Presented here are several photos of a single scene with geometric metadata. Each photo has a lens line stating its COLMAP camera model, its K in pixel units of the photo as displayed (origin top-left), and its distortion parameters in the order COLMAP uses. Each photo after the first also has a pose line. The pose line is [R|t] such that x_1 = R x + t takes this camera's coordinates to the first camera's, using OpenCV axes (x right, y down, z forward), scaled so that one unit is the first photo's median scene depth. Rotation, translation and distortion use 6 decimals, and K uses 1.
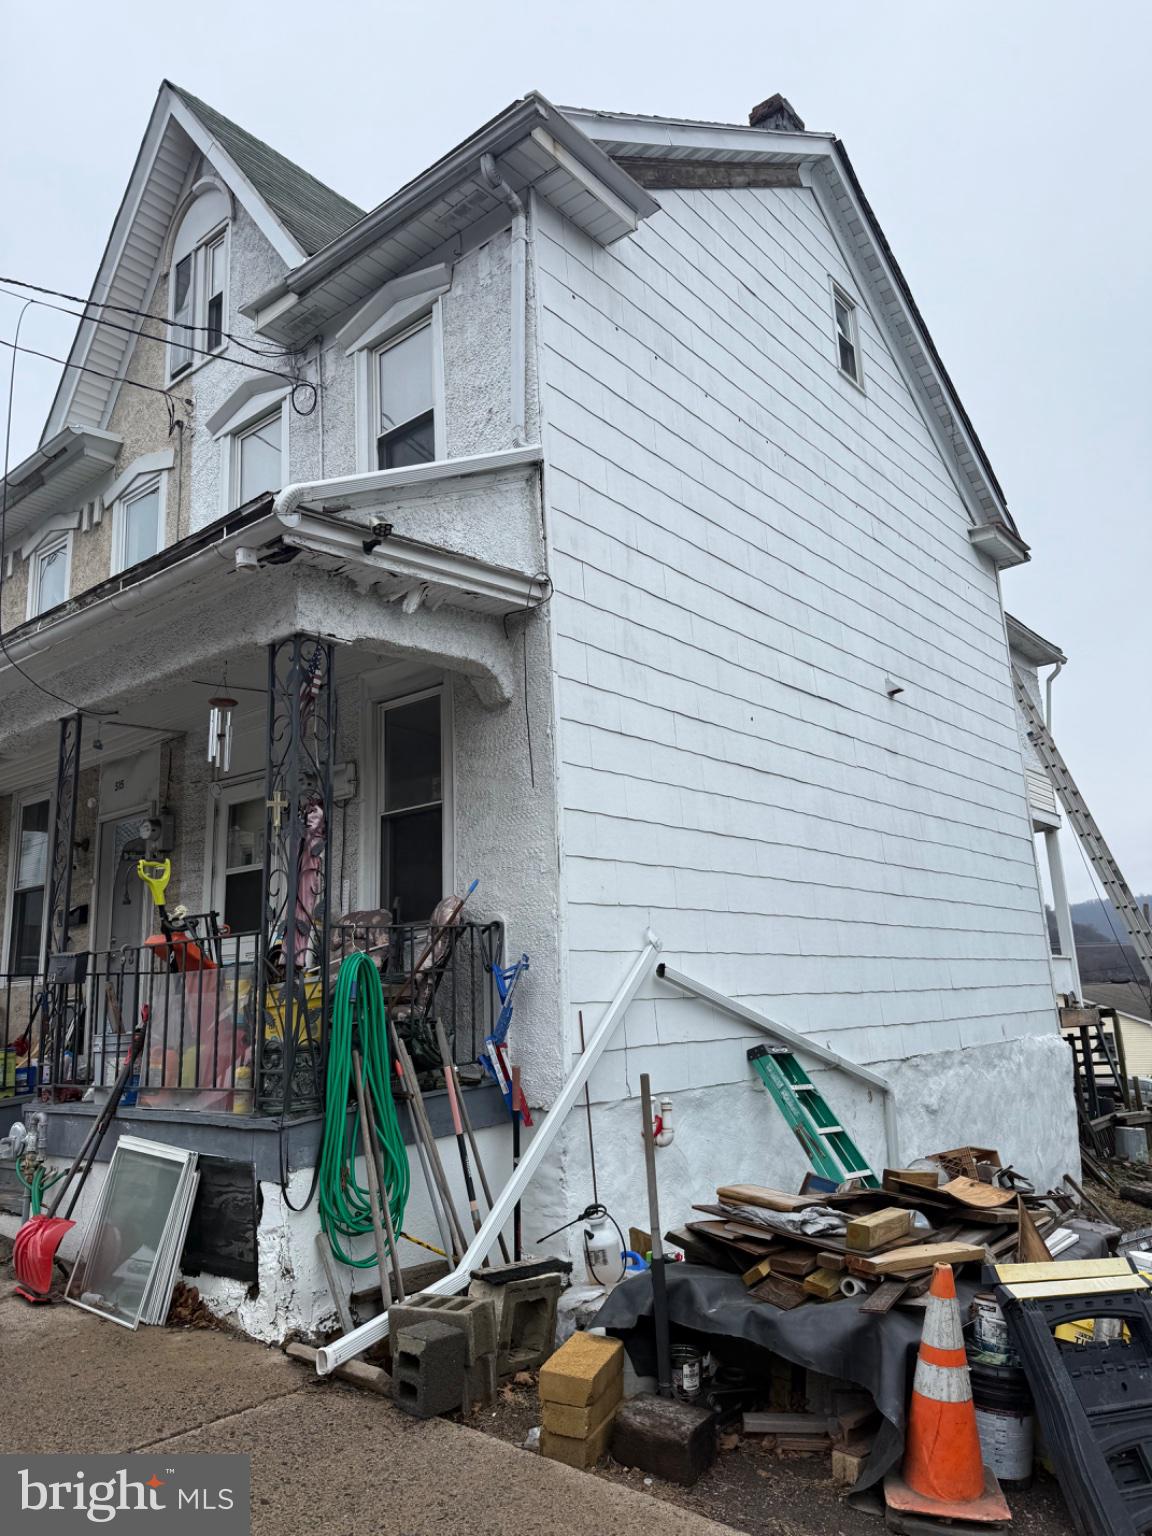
lens RADIAL K [[1077.4, 0, 576.0], [0, 1077.4, 768.0], [0, 0, 1]] dist [0.027076, -0.034335]
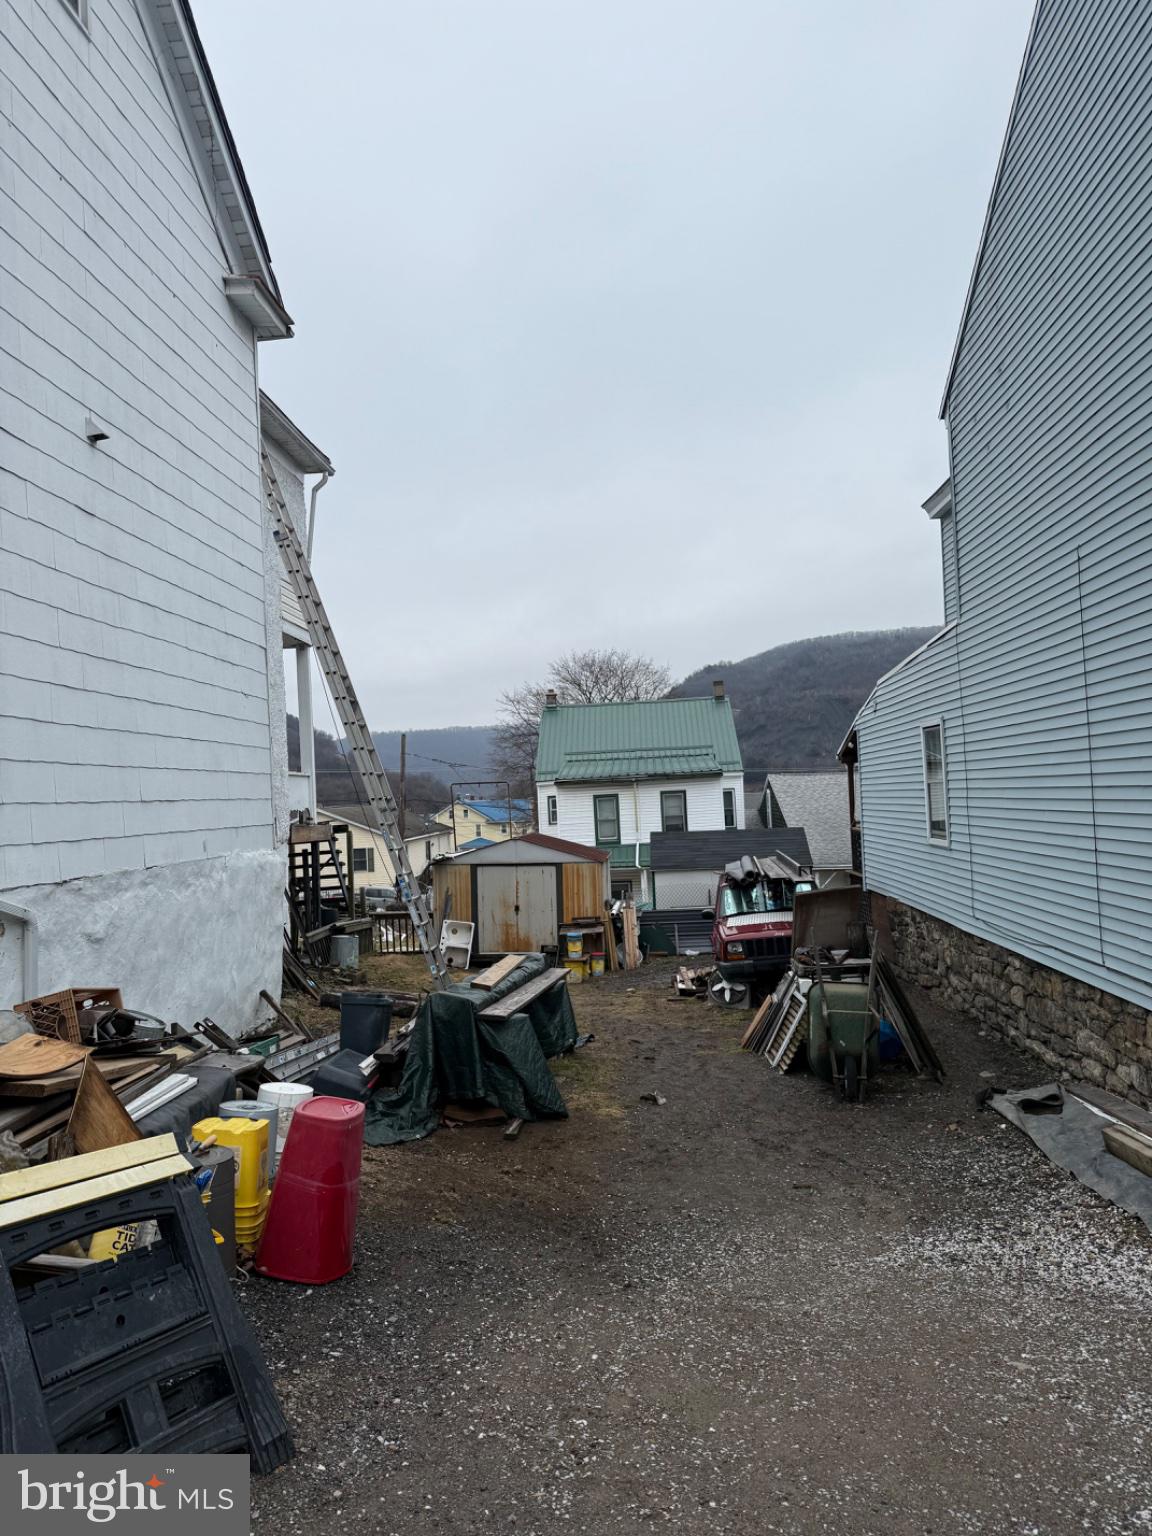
lens RADIAL K [[1077.4, 0, 576.0], [0, 1077.4, 768.0], [0, 0, 1]] dist [0.027076, -0.034335]
pose [[0.804706, 0.027254, 0.593047, 0.097890], [-0.122790, 0.984986, 0.121349, 0.026259], [-0.580836, -0.170471, 0.795971, 0.097488]]
